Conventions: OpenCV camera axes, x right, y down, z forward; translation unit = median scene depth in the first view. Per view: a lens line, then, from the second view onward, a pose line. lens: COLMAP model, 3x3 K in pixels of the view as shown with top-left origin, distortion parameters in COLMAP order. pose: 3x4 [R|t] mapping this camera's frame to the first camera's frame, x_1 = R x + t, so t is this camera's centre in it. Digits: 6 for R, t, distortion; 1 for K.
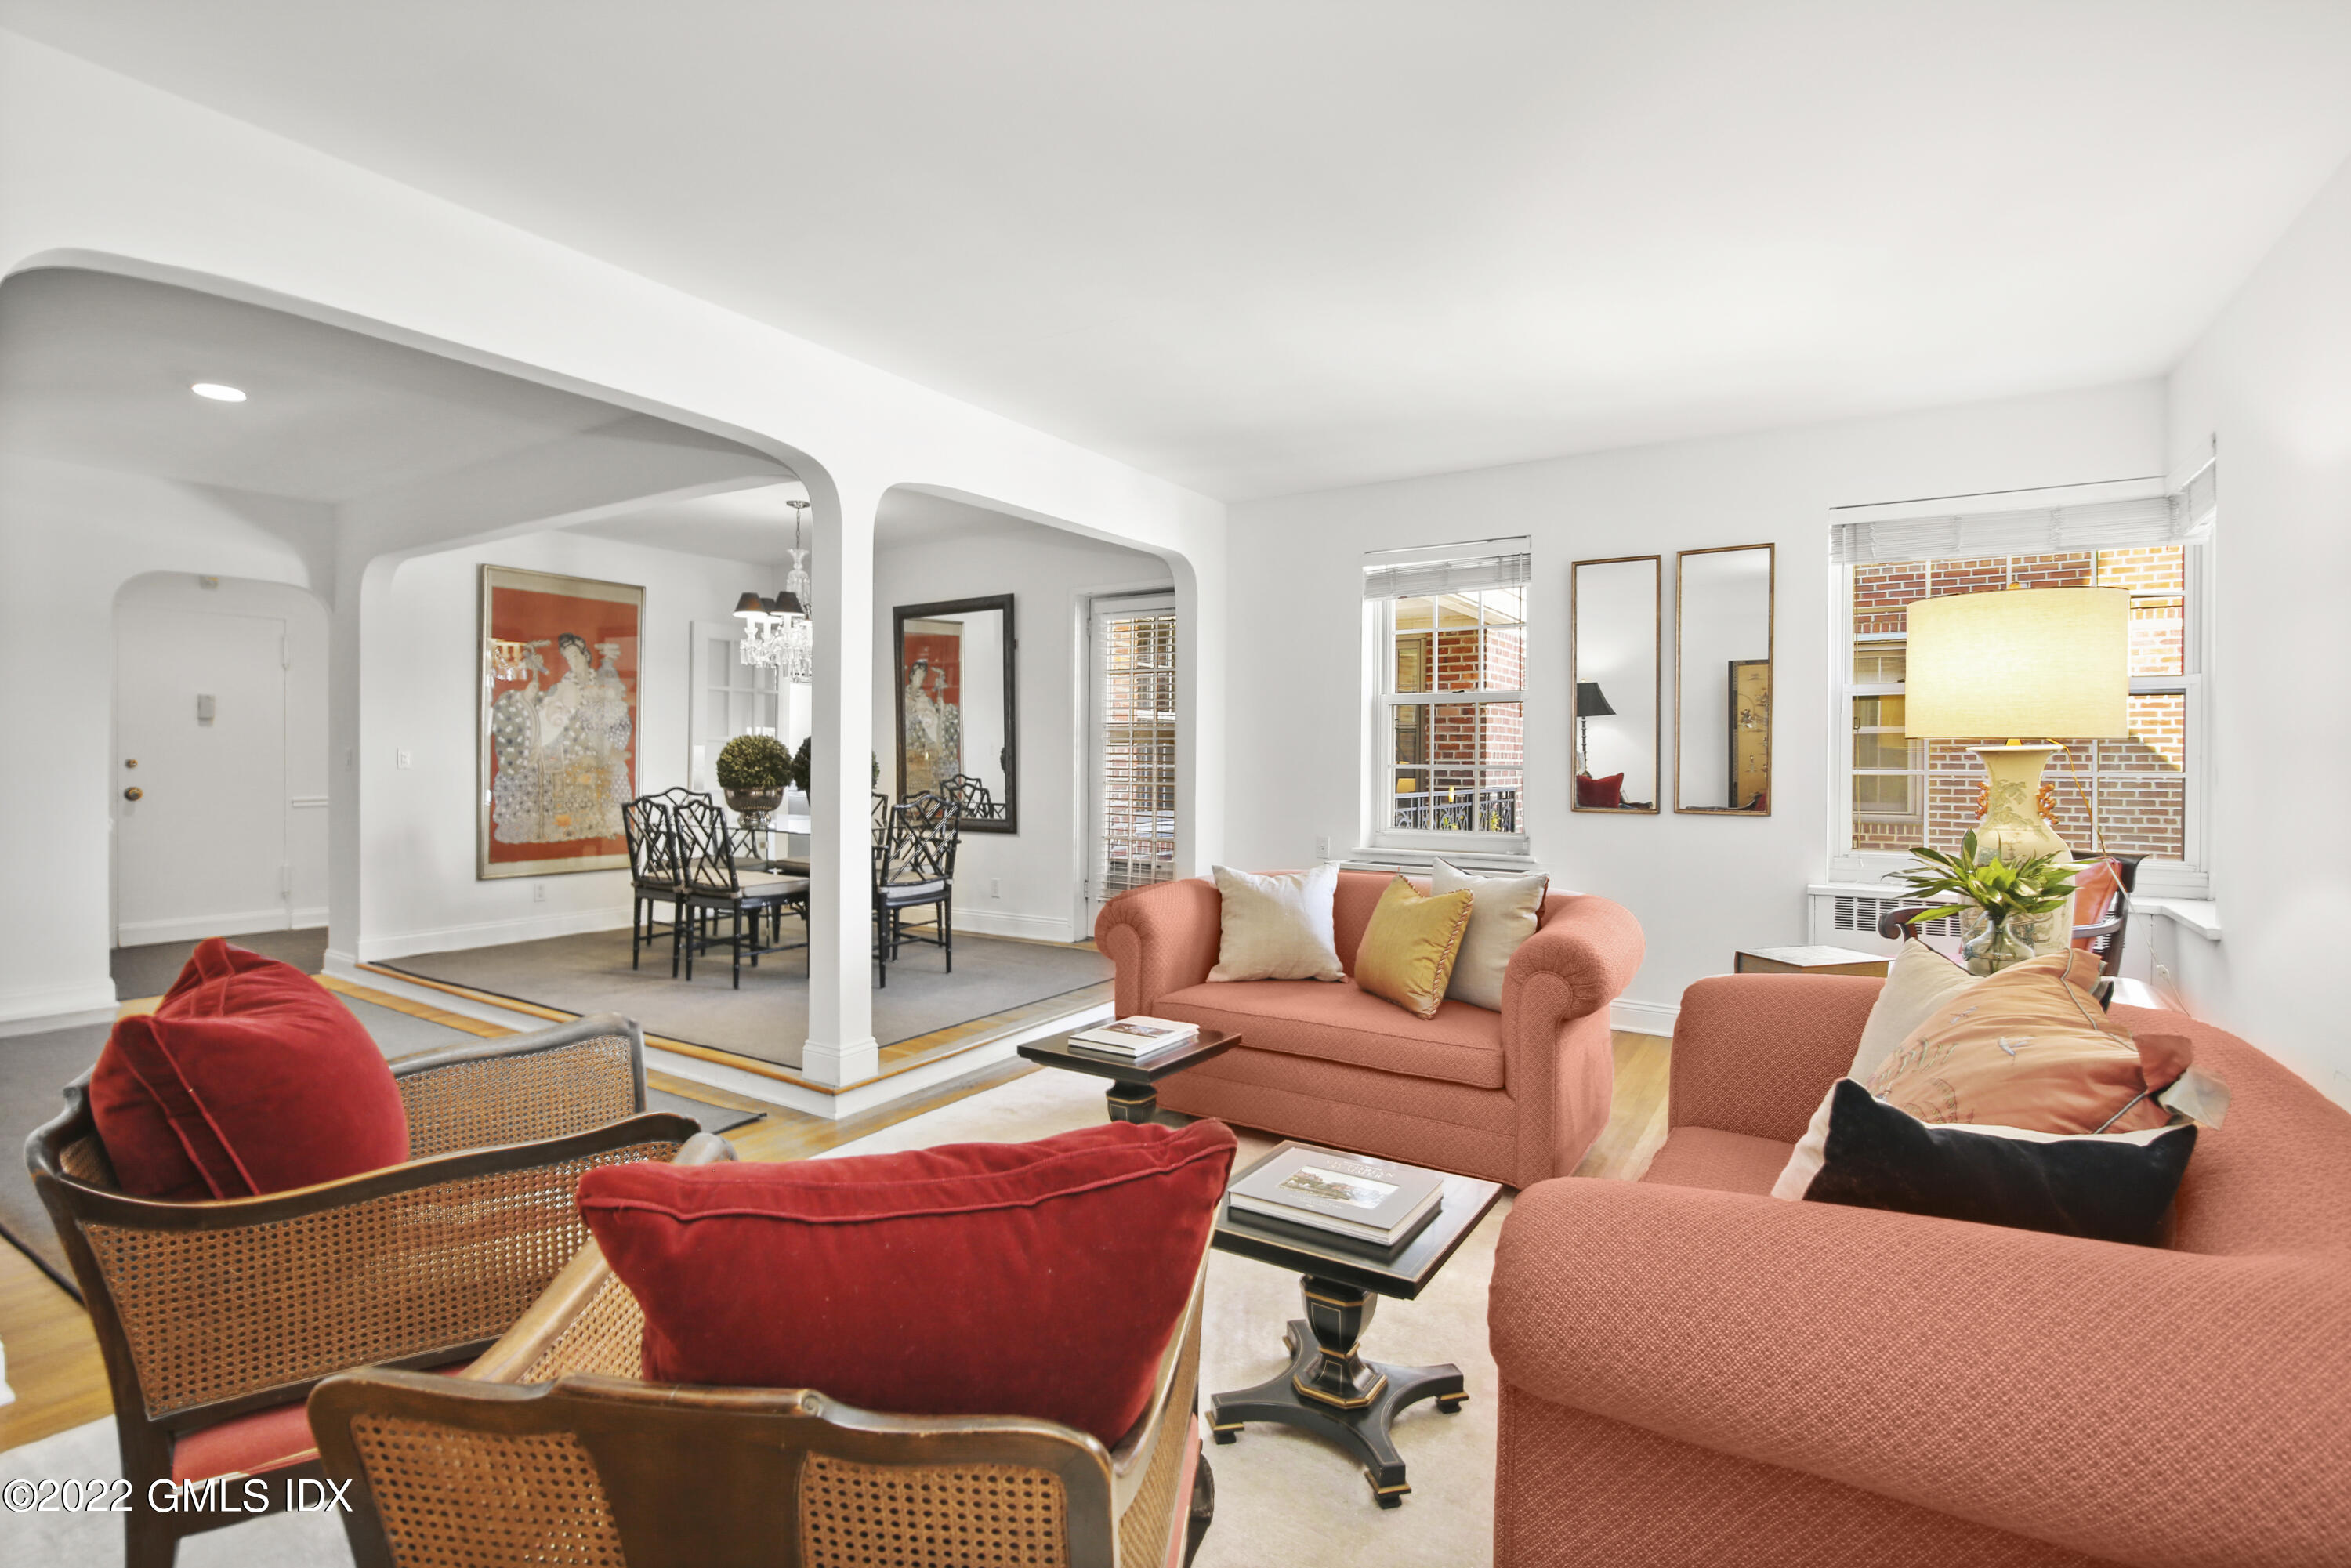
lens RADIAL K [[1098.9, 0, 1177.9], [0, 1098.9, 770.8], [0, 0, 1]] dist [-0.017057, 0.000532]
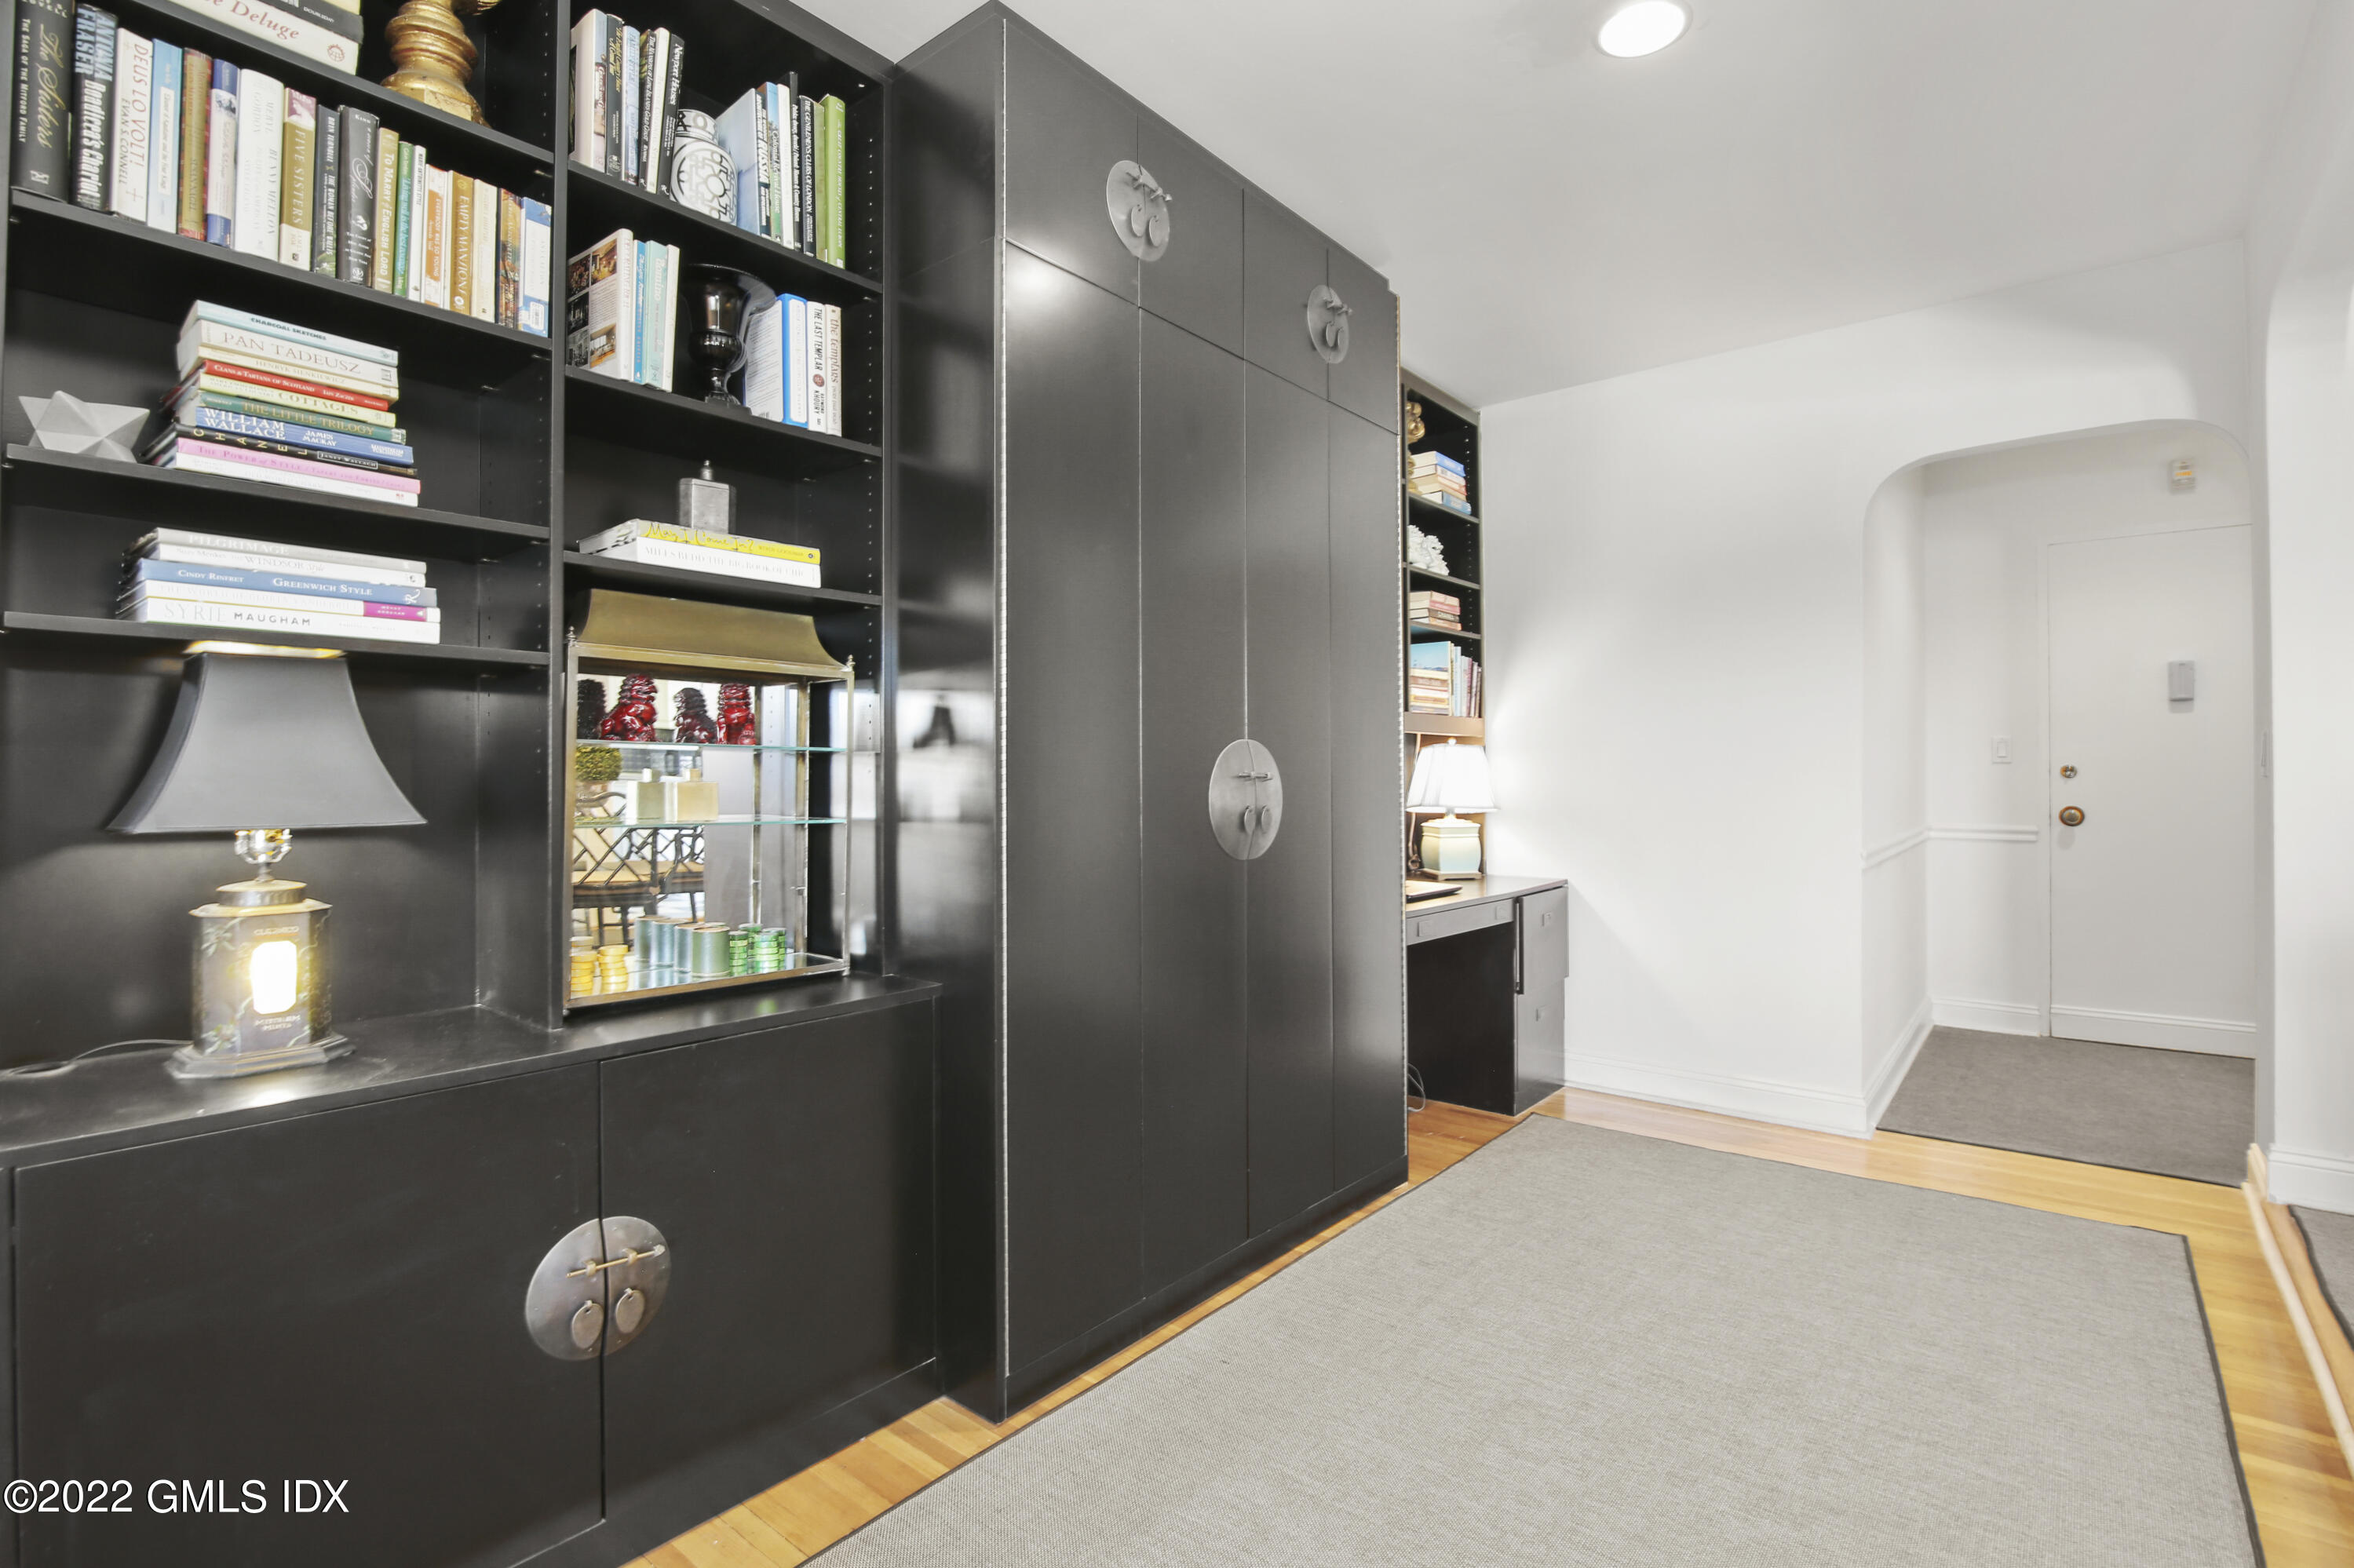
lens RADIAL K [[1109.8, 0, 1185.1], [0, 1109.8, 769.2], [0, 0, 1]] dist [-0.019352, 0.000263]
pose [[-0.109925, -0.013274, -0.993851, -0.235772], [-0.009203, 0.999882, -0.012337, 0.005600], [0.993897, 0.007791, -0.110034, 0.564851]]
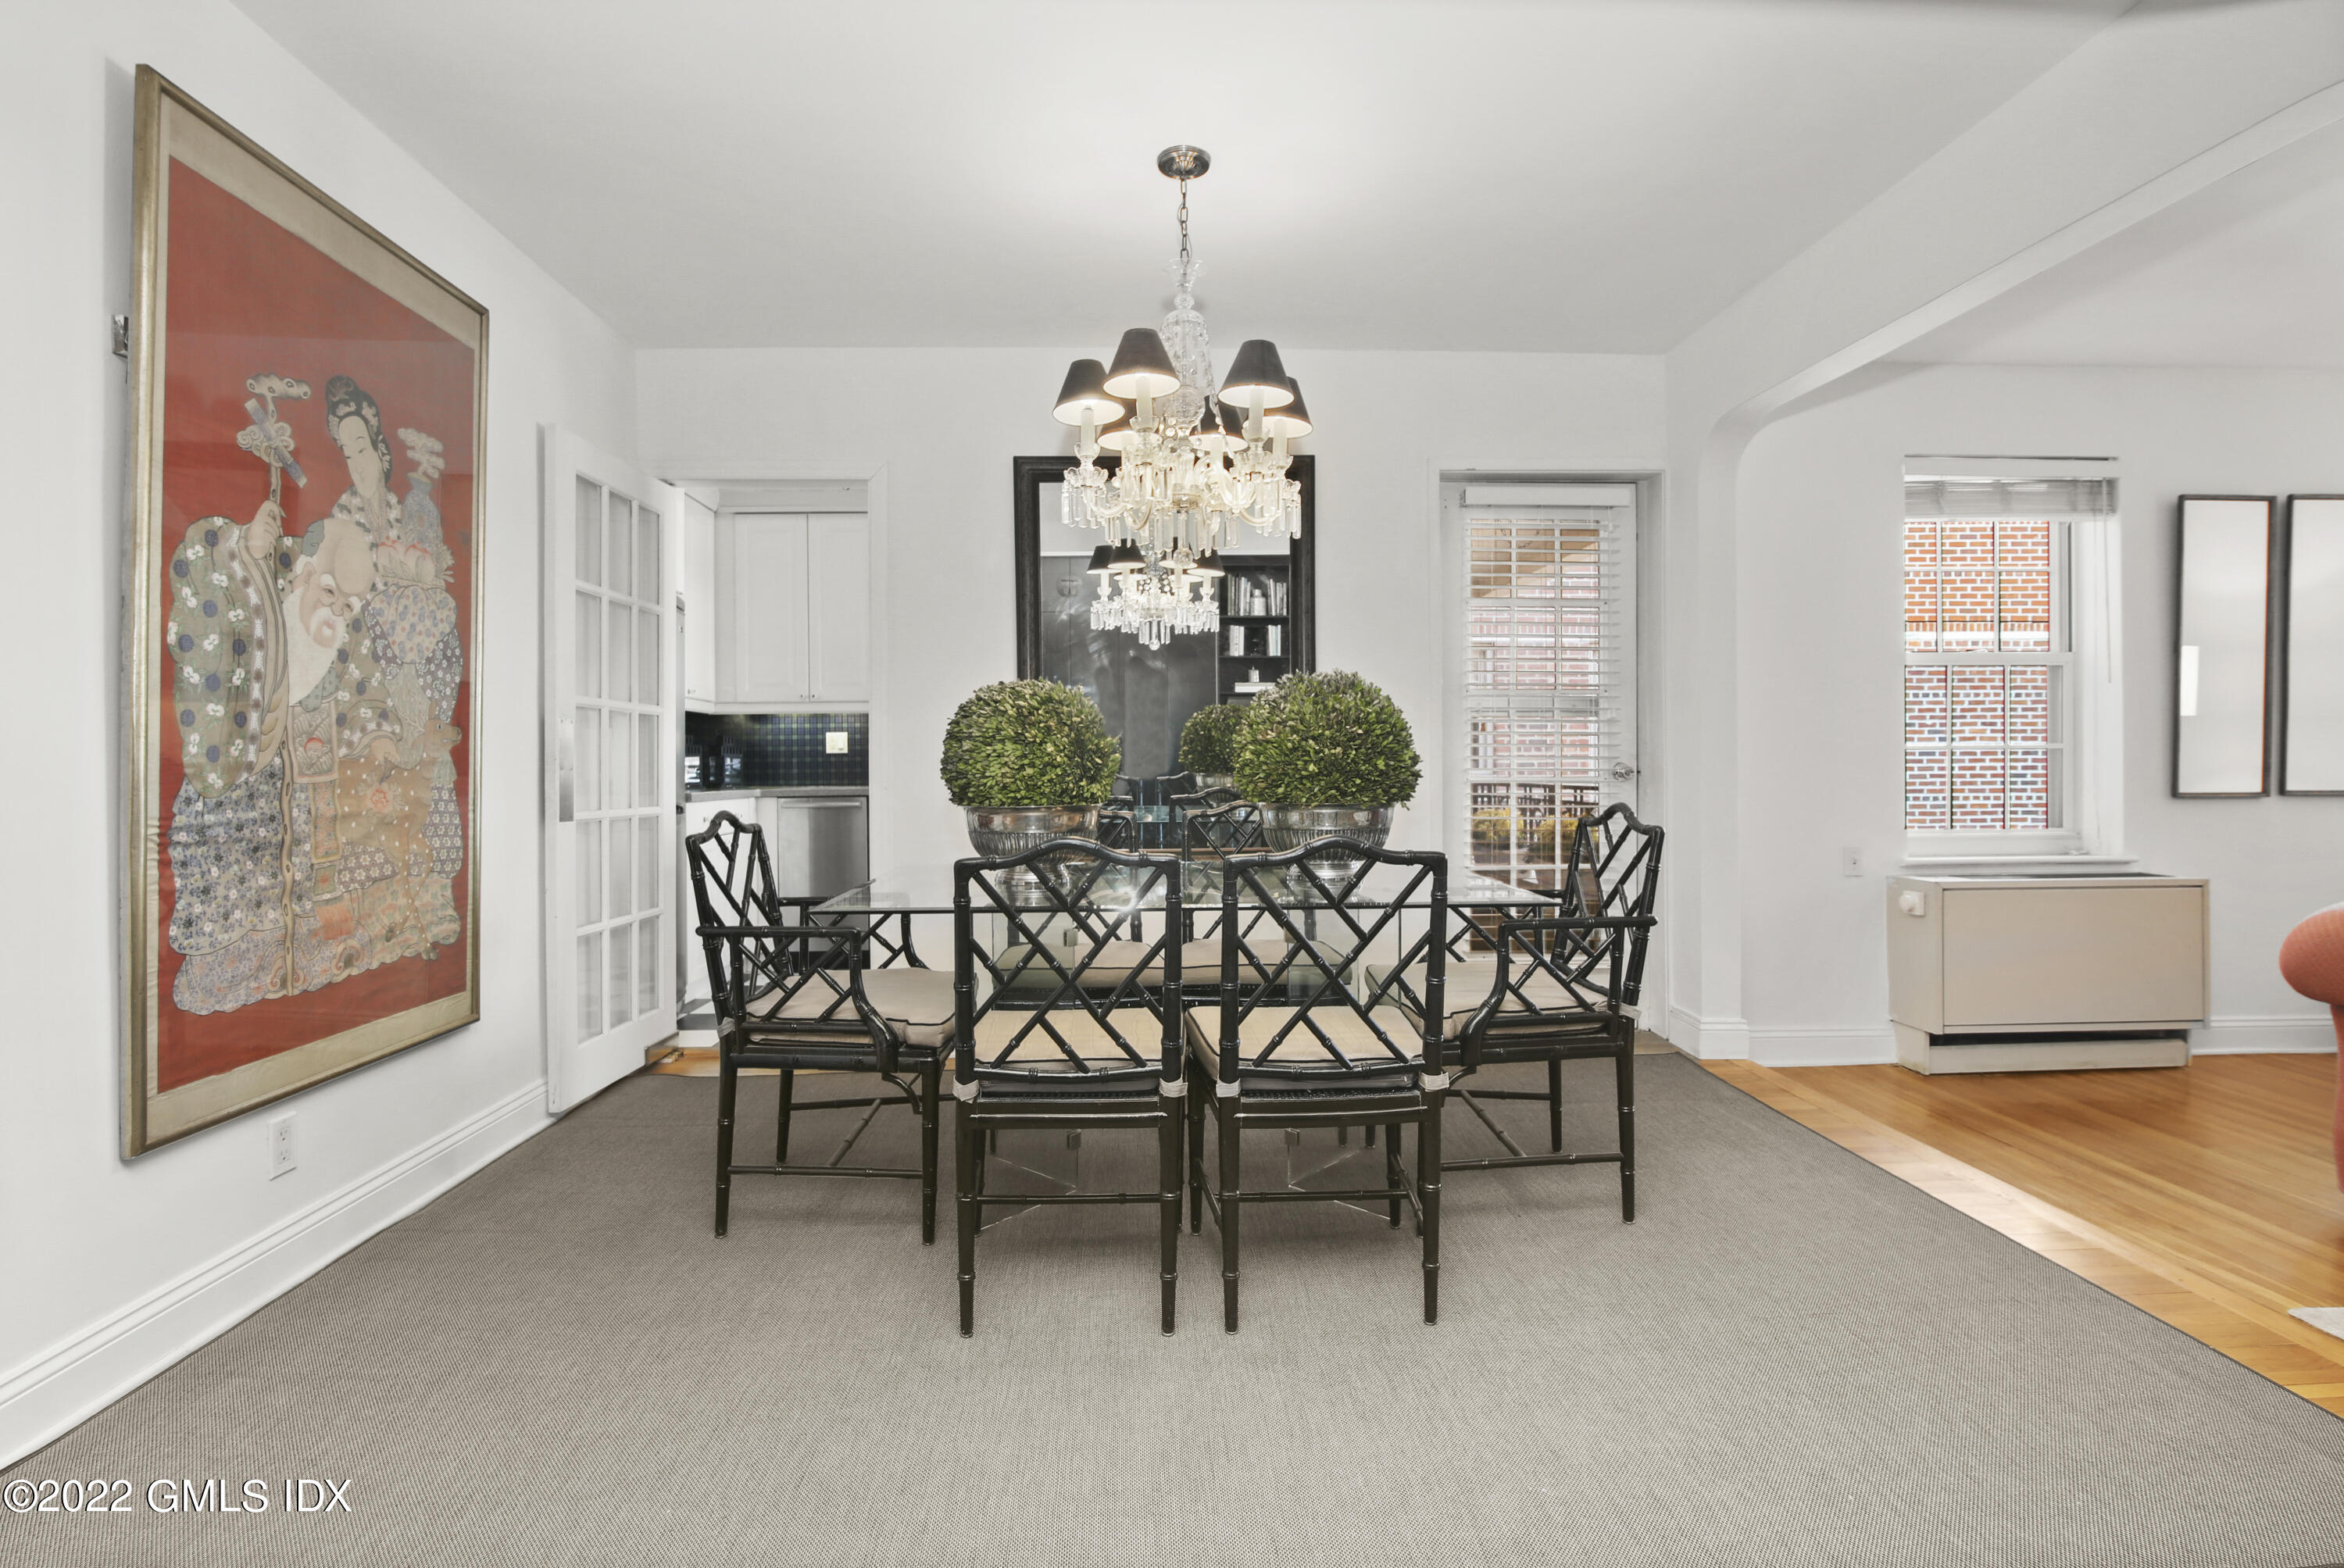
lens RADIAL K [[1091.5, 0, 1156.7], [0, 1091.5, 769.7], [0, 0, 1]] dist [-0.018129, -0.000385]
pose [[0.822587, -0.013810, 0.568471, -0.588243], [0.017603, 0.999844, -0.001181, 0.002756], [-0.568366, 0.010979, 0.822702, 0.623688]]
